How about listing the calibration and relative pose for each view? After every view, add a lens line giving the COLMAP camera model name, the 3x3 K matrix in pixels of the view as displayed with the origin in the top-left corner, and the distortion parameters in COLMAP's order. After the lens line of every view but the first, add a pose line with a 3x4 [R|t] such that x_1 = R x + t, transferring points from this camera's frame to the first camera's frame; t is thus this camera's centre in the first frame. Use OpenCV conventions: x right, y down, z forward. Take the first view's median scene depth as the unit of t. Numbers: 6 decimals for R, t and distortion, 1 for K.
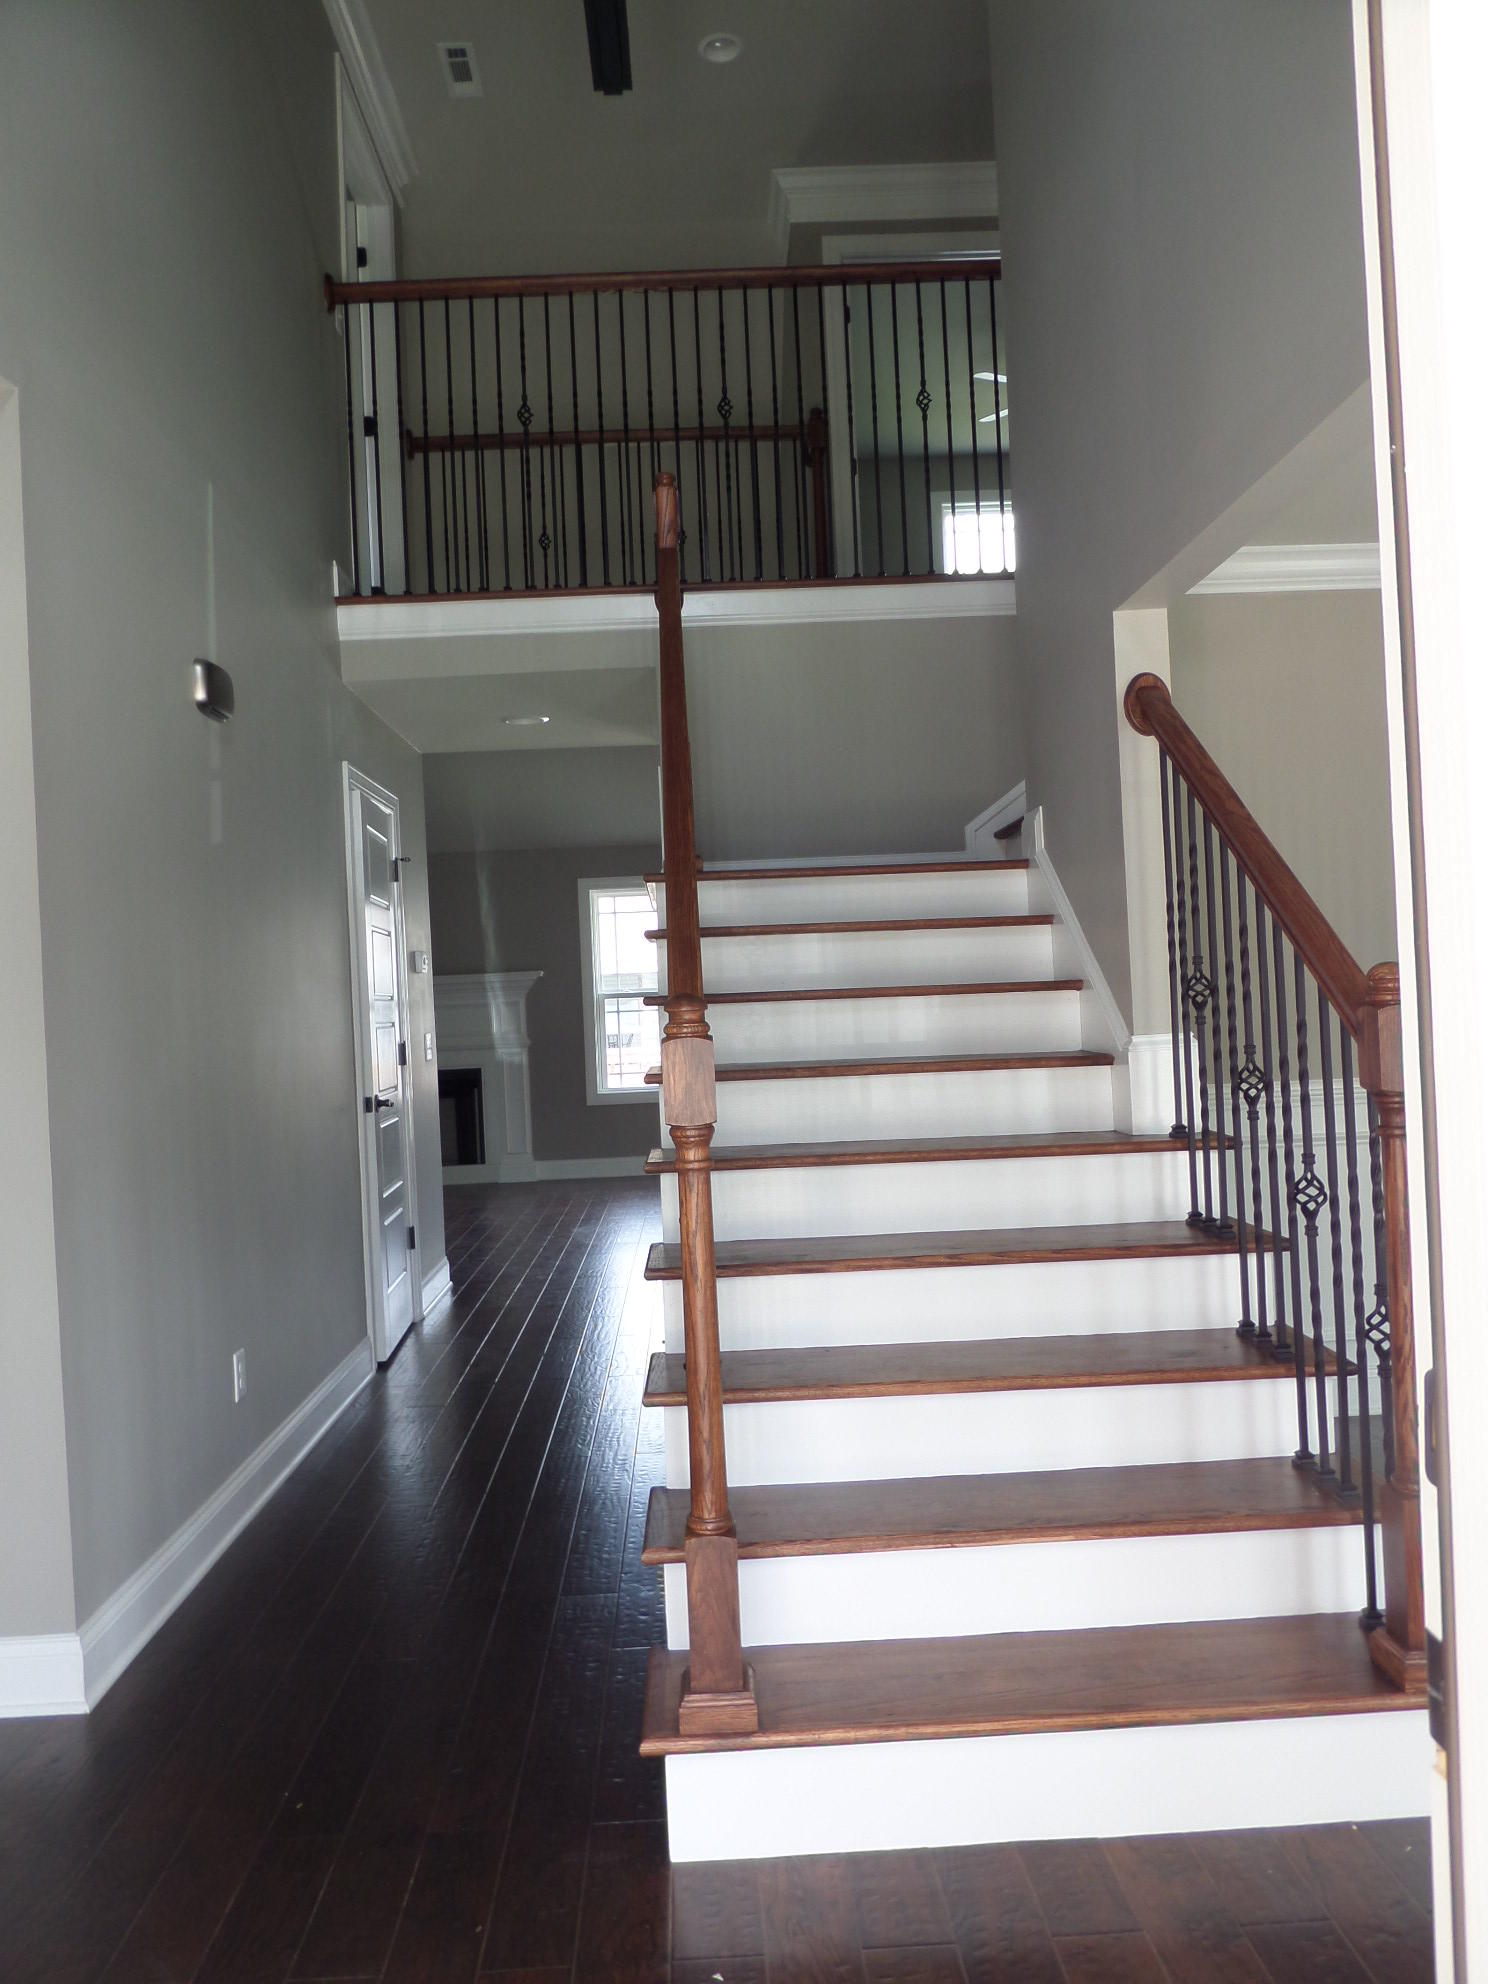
lens RADIAL K [[1467.7, 0, 744.0], [0, 1467.7, 992.0], [0, 0, 1]] dist [0.008892, -0.027950]
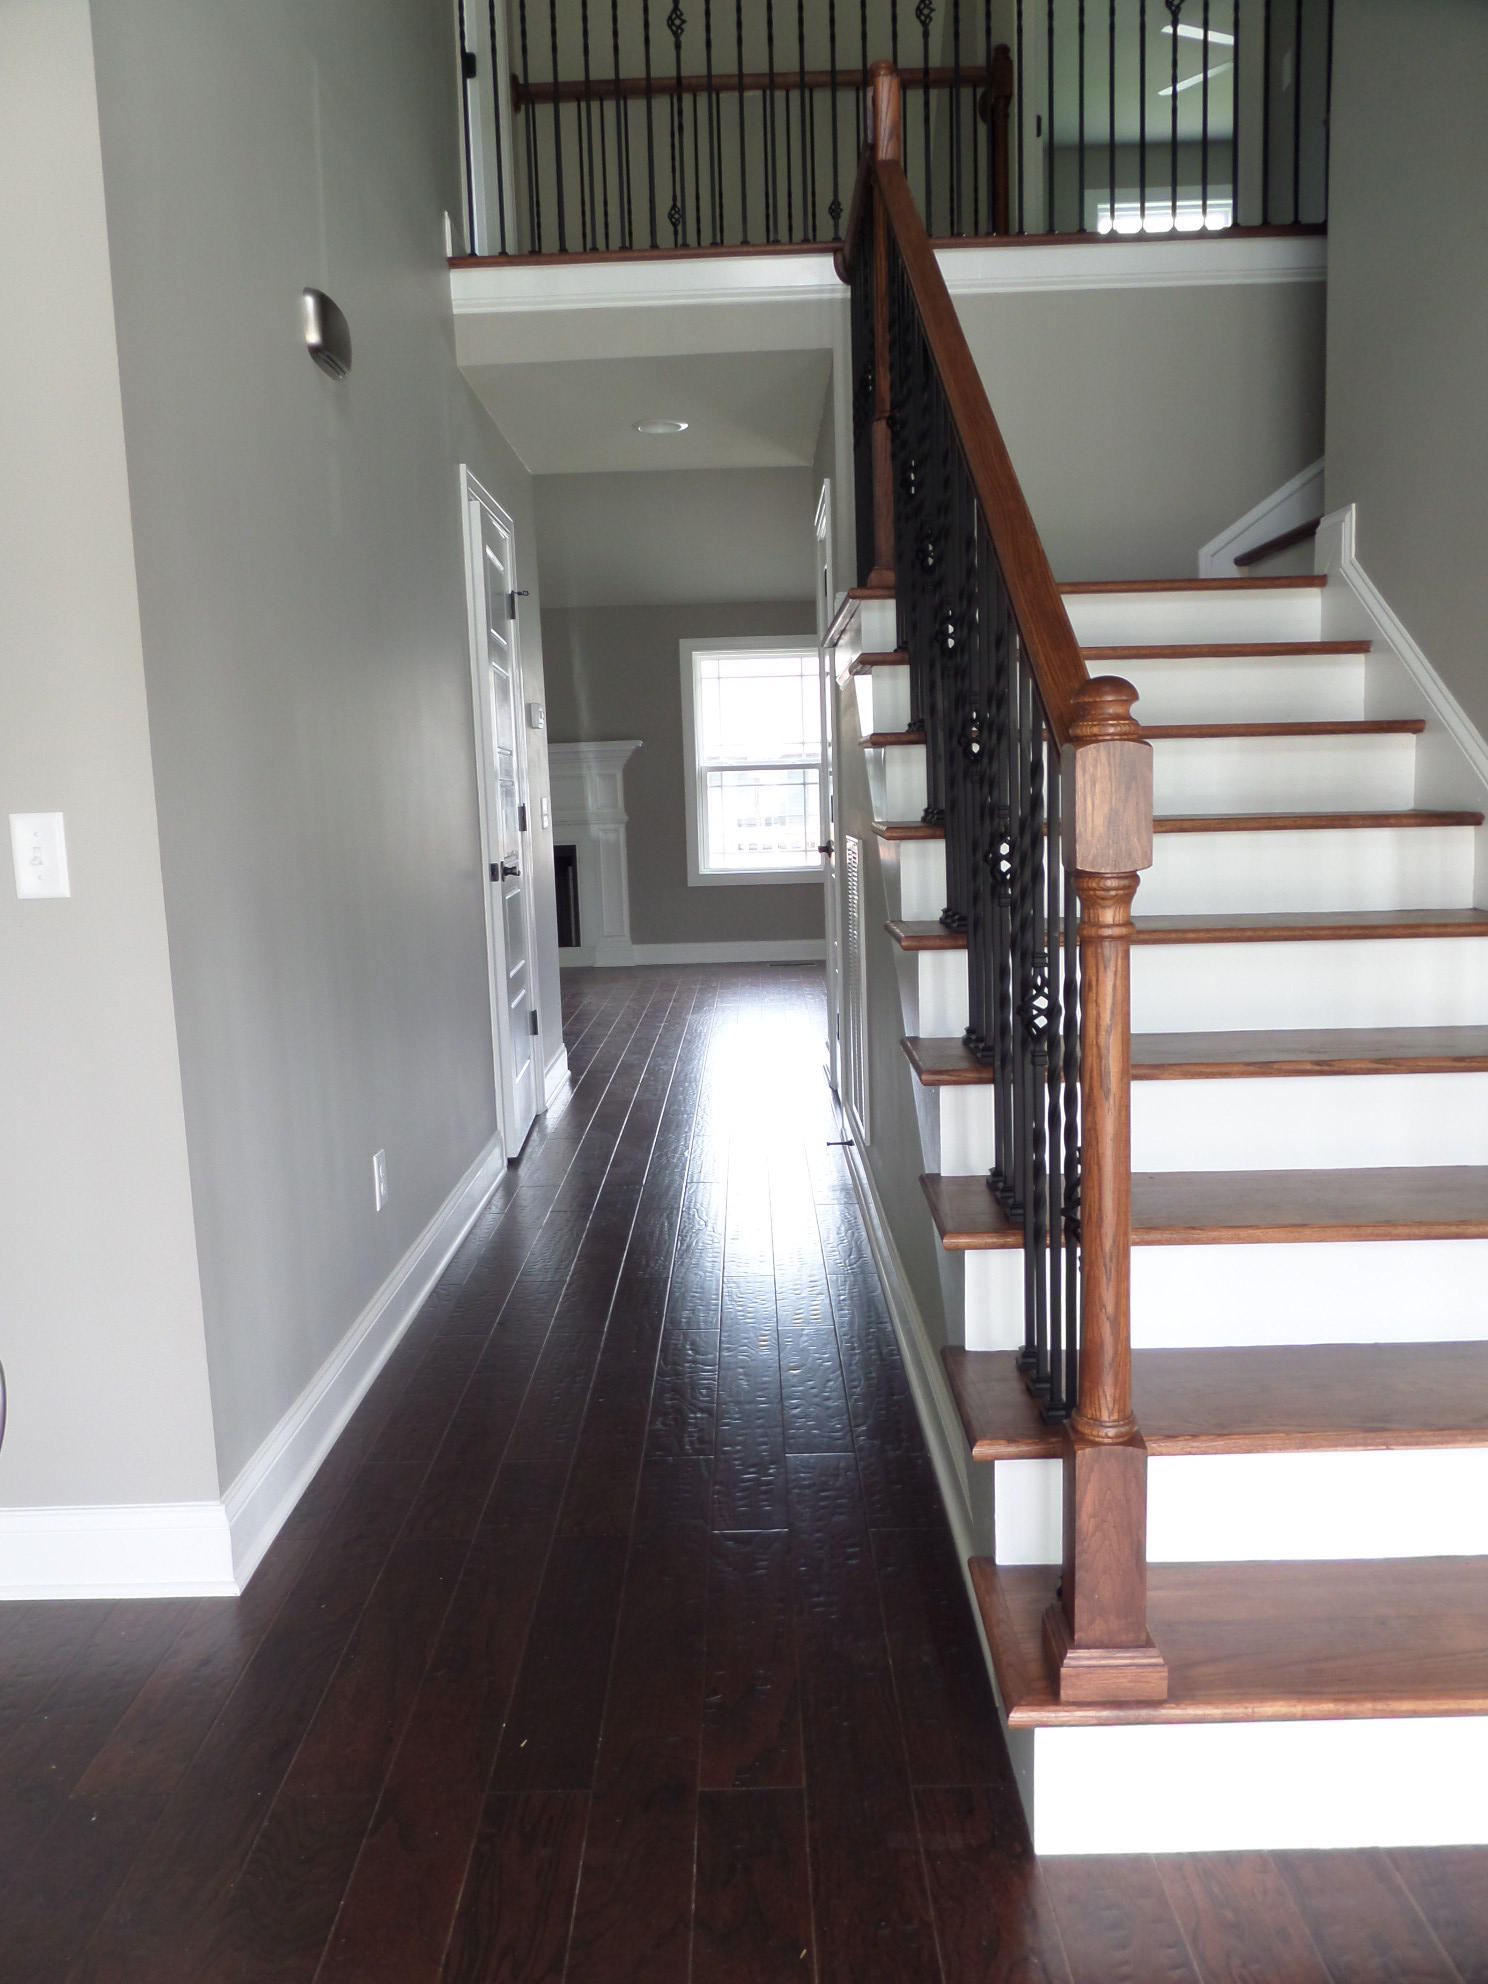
lens RADIAL K [[1467.7, 0, 744.0], [0, 1467.7, 992.0], [0, 0, 1]] dist [0.008892, -0.027950]
pose [[0.999201, 0.018620, -0.035355, -0.090223], [-0.013428, 0.989805, 0.141796, 0.025757], [0.037635, -0.141208, 0.989264, 0.156414]]
